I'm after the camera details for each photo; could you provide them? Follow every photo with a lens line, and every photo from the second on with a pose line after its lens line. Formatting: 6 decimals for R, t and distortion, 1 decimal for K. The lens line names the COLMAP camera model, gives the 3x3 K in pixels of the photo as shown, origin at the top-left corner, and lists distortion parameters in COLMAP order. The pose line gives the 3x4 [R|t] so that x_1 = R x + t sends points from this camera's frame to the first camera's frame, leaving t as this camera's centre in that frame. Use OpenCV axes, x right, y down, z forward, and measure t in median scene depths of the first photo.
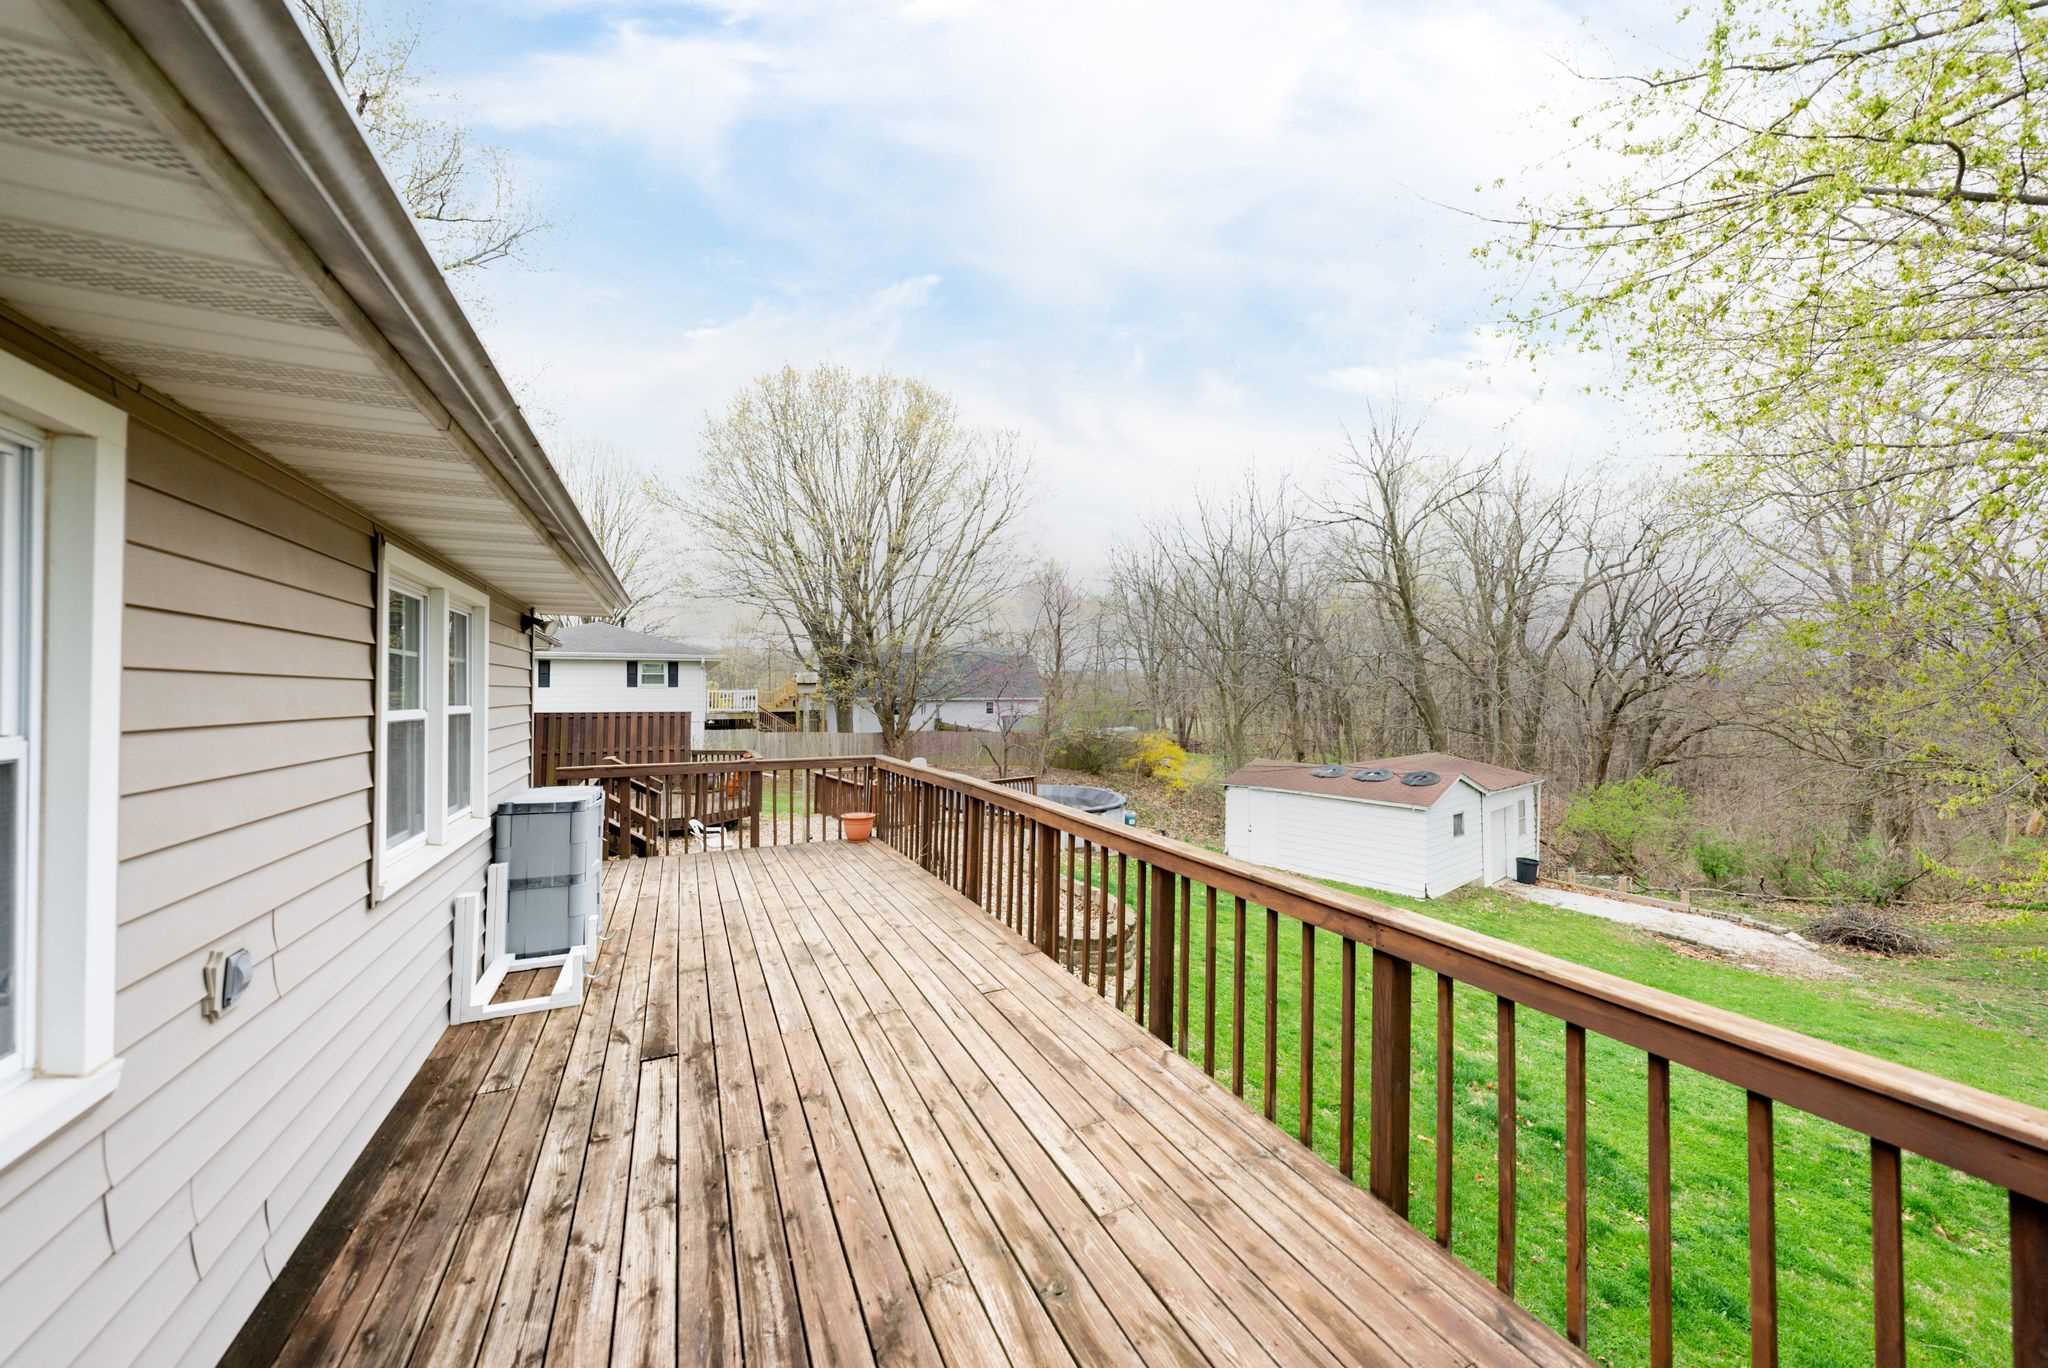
lens RADIAL K [[697.2, 0, 1024.0], [0, 697.2, 684.0], [0, 0, 1]] dist [-0.000154, 0.001434]
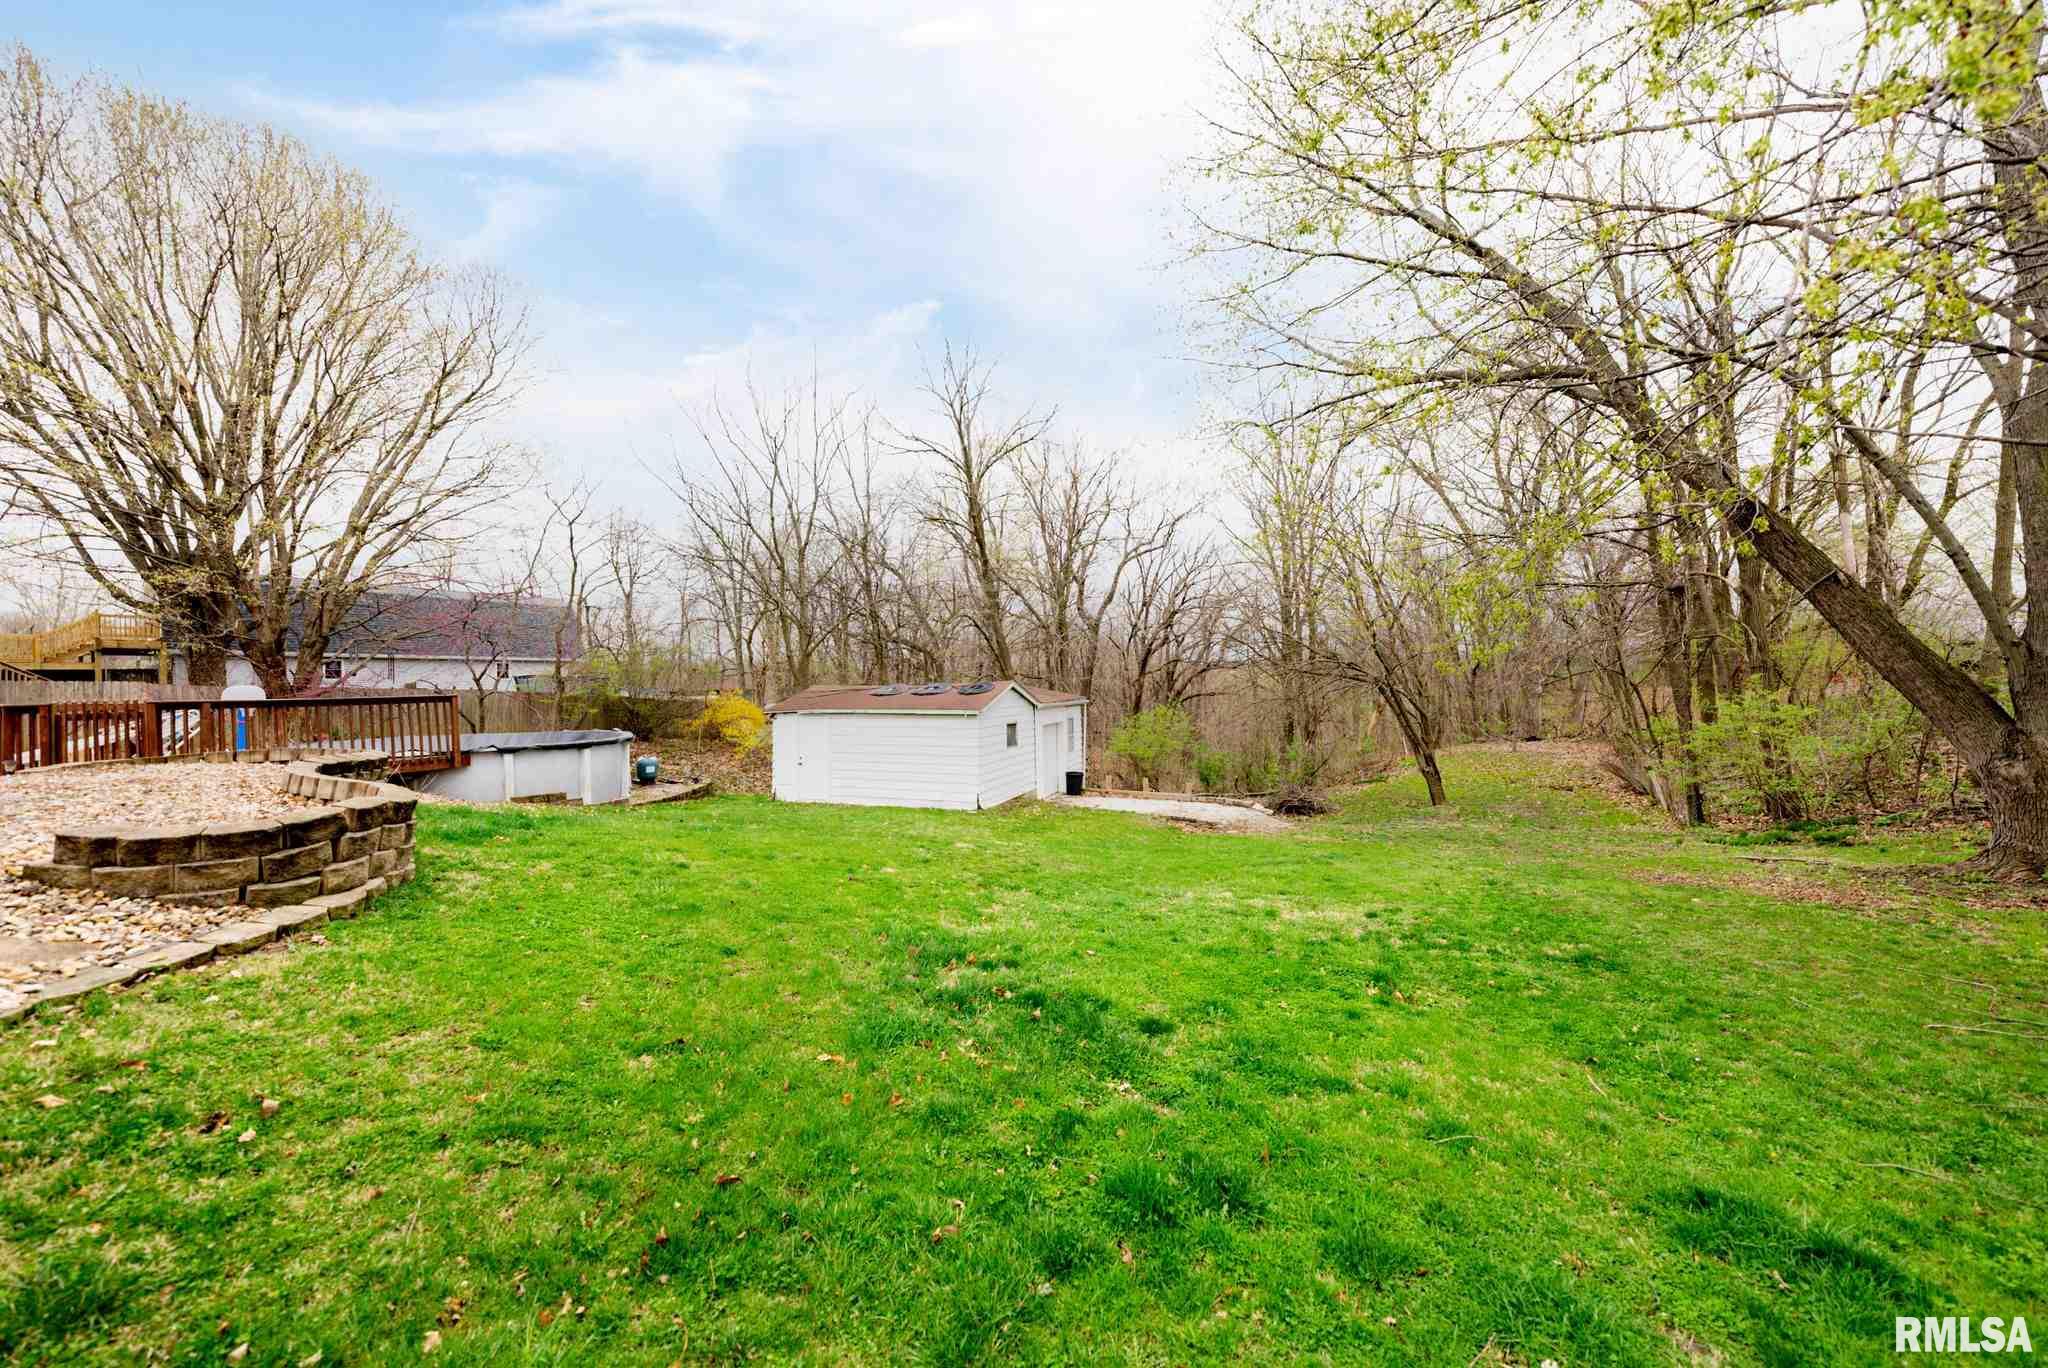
lens RADIAL K [[697.2, 0, 1024.0], [0, 697.2, 684.0], [0, 0, 1]] dist [-0.000154, 0.001434]
pose [[0.865949, -0.007016, 0.500083, 0.129258], [0.006428, 0.999975, 0.002899, 0.105423], [-0.500091, 0.000705, 0.865973, 0.131911]]
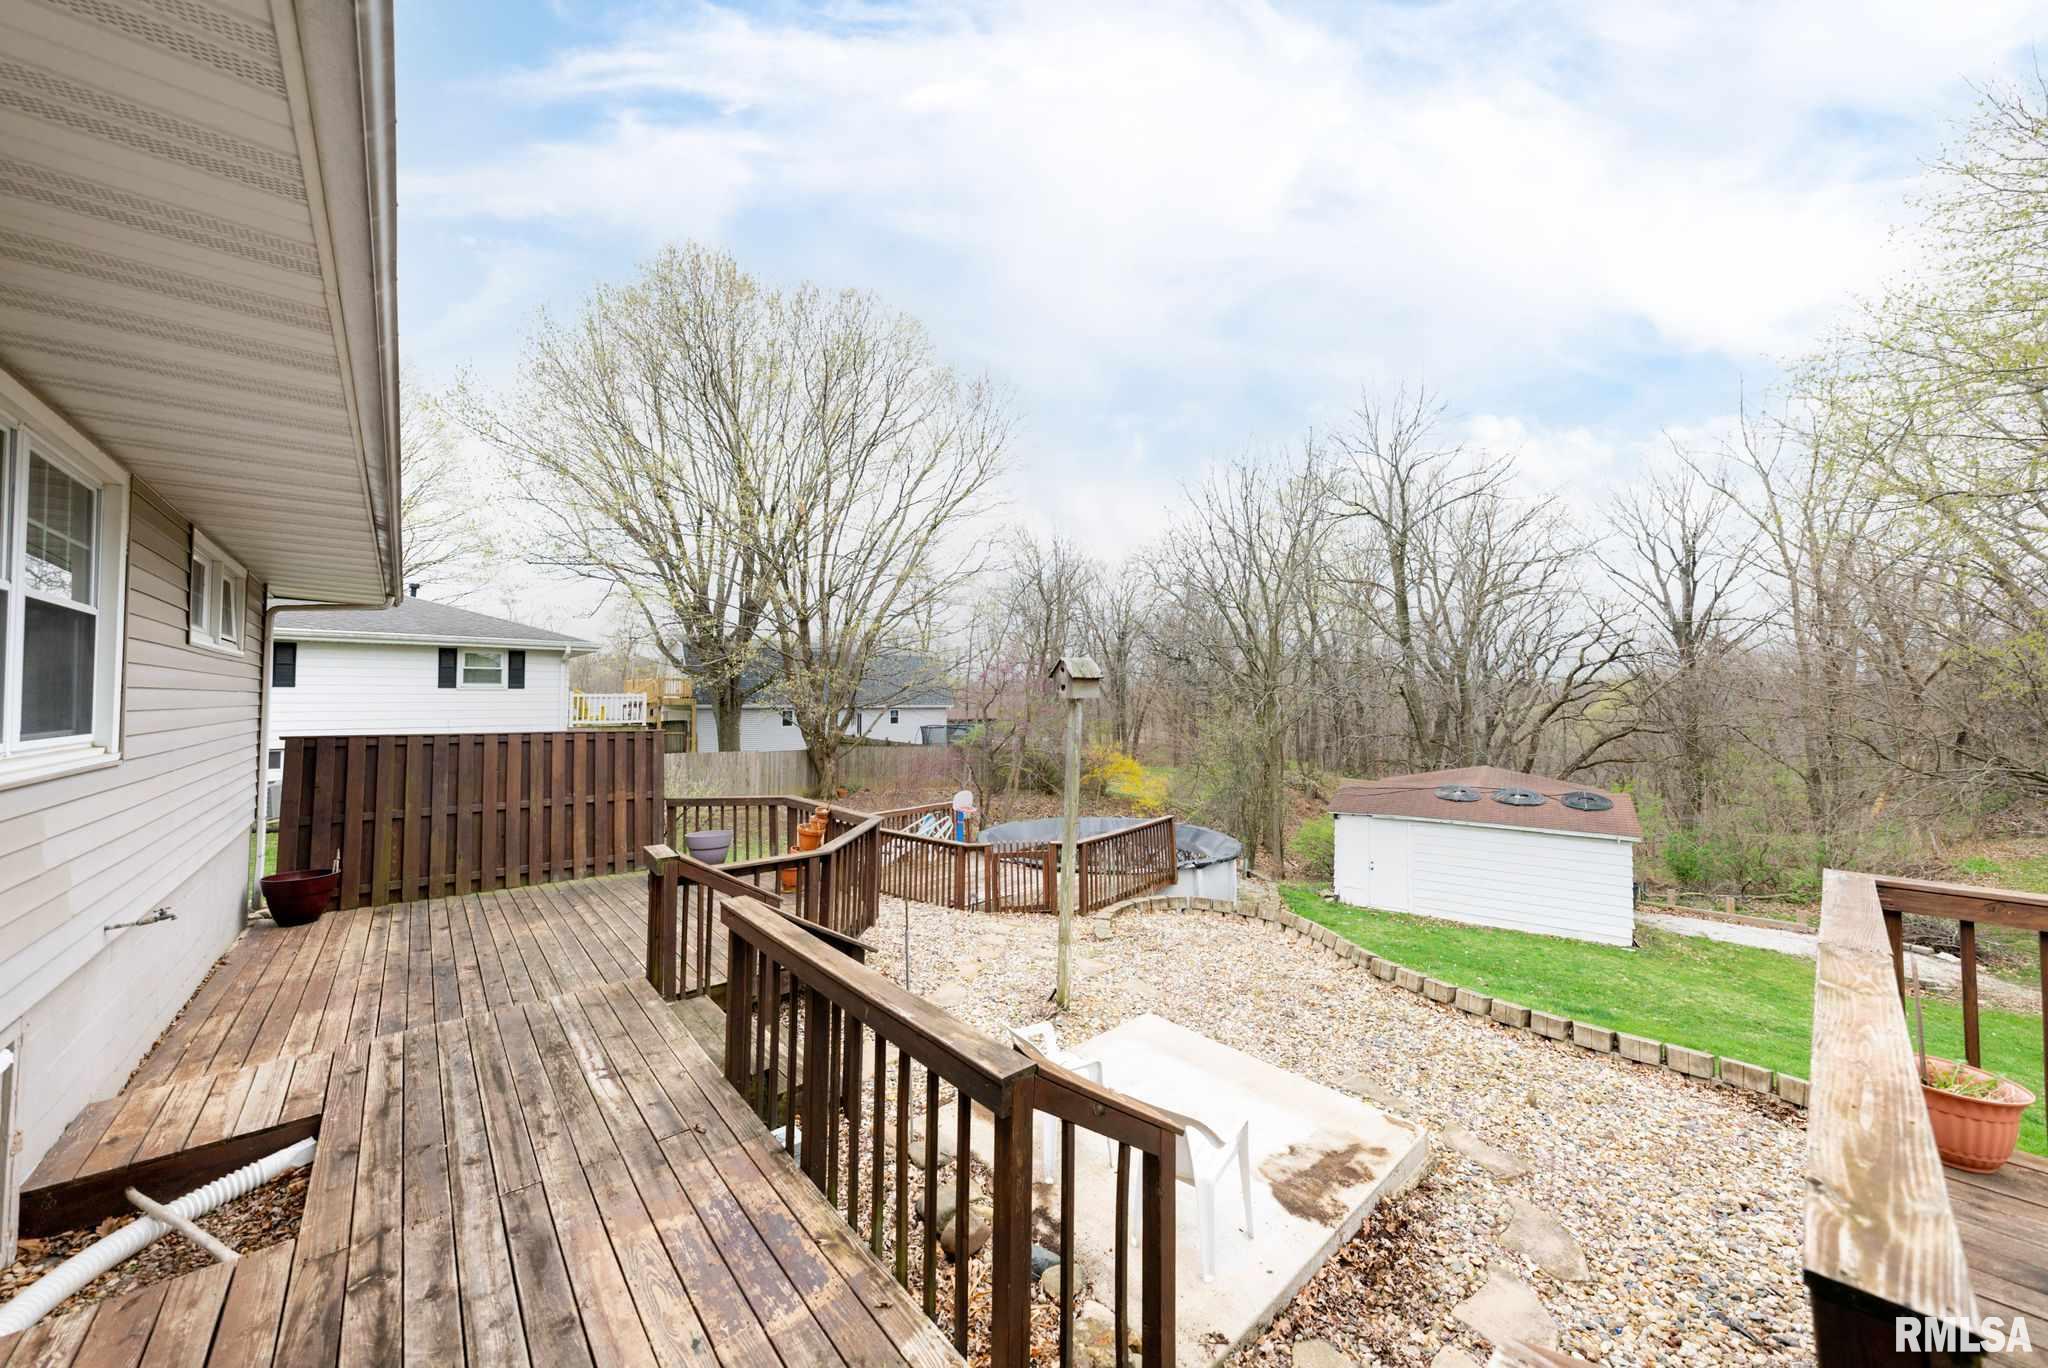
lens RADIAL K [[700.9, 0, 1024.7], [0, 700.9, 677.8], [0, 0, 1]] dist [-0.002235, -0.000126]
pose [[0.963665, 0.013104, 0.266793, -0.267228], [-0.008226, 0.999778, -0.019392, 0.003737], [-0.266988, 0.016493, 0.963559, 0.280144]]
